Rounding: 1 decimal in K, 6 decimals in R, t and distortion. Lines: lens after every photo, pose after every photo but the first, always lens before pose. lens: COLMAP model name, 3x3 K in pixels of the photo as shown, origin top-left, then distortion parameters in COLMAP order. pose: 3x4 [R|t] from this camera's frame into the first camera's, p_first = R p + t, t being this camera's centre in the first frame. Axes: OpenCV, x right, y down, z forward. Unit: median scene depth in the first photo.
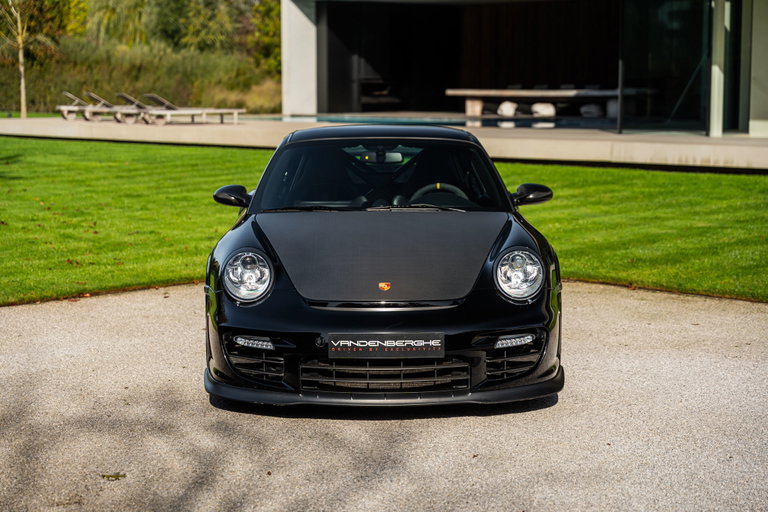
lens RADIAL K [[1606.7, 0, 383.6], [0, 1606.7, 255.8], [0, 0, 1]] dist [0.358220, 0.000000]
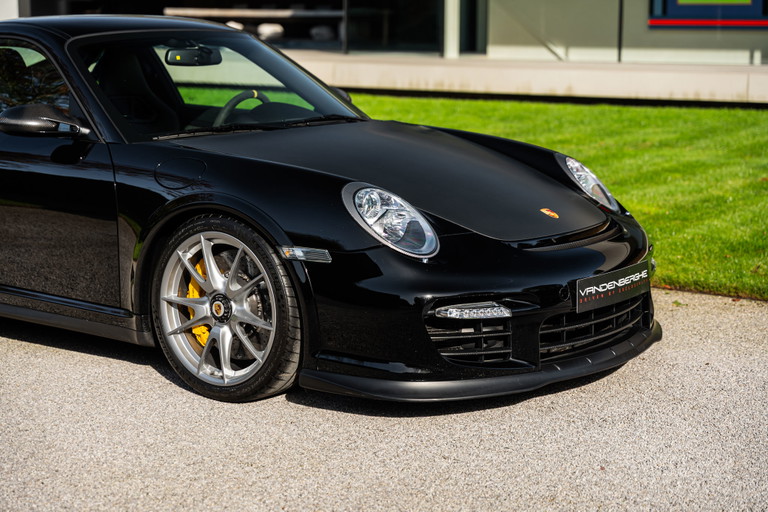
lens RADIAL K [[1606.7, 0, 383.7], [0, 1606.7, 256.6], [0, 0, 1]] dist [0.358220, 0.000000]
pose [[0.988302, -0.028830, 0.149758, 0.034142], [0.022420, 0.998766, 0.044315, -0.005032], [-0.150850, -0.040439, 0.987729, 0.140665]]
